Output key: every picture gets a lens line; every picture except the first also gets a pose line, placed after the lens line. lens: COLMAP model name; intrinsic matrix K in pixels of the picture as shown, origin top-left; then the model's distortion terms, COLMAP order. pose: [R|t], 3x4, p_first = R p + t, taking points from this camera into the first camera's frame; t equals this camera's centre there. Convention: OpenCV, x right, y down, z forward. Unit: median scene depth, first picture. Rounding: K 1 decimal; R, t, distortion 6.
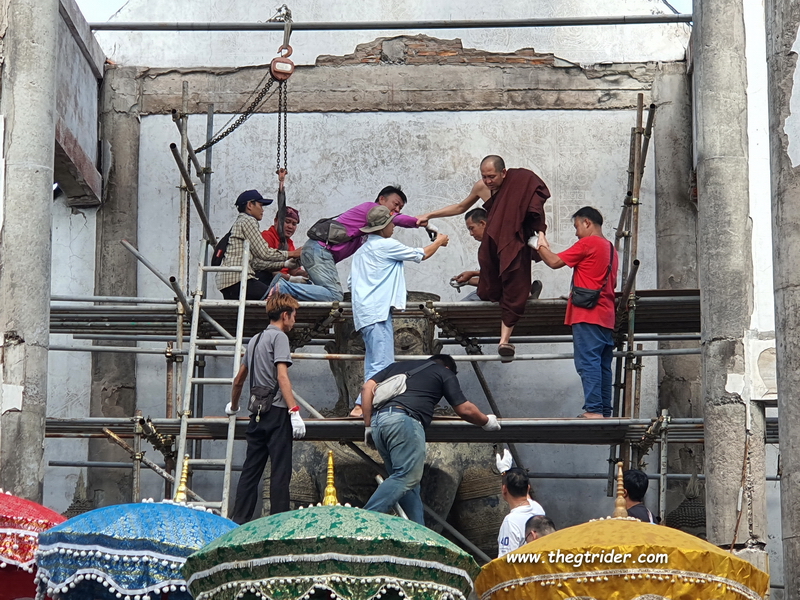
lens RADIAL K [[2478.9, 0, 397.7], [0, 2478.9, 299.1], [0, 0, 1]] dist [-0.136674, 0.000000]
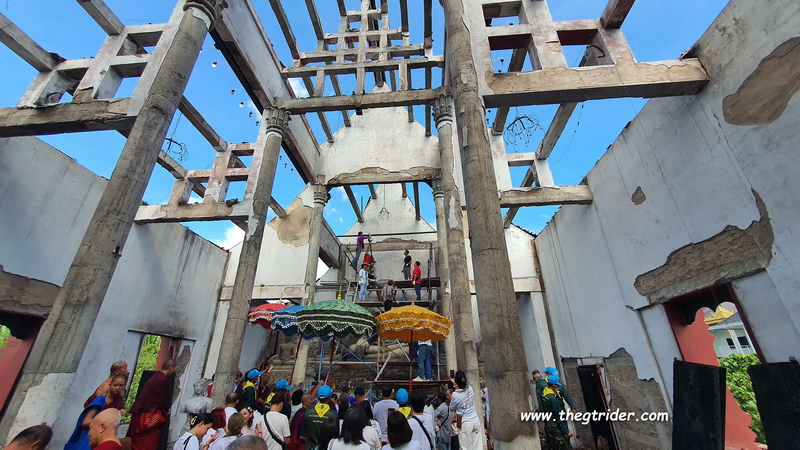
lens RADIAL K [[319.3, 0, 398.1], [0, 319.3, 223.9], [0, 0, 1]] dist [-0.001285, -0.000512]
pose [[0.998751, -0.030577, -0.039504, 0.055548], [0.020131, 0.970089, -0.241912, 0.050166], [0.045720, 0.240814, 0.969494, 0.283589]]
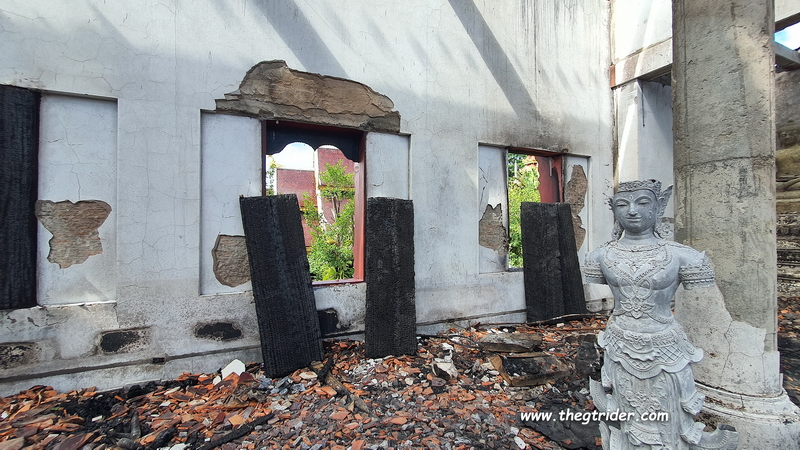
lens RADIAL K [[319.3, 0, 399.0], [0, 319.3, 222.5], [0, 0, 1]] dist [-0.001285, -0.000512]
pose [[0.419451, -0.015929, -0.907638, -0.097729], [0.182619, 0.980886, 0.067180, 0.109809], [0.889219, -0.193931, 0.414343, 0.513267]]
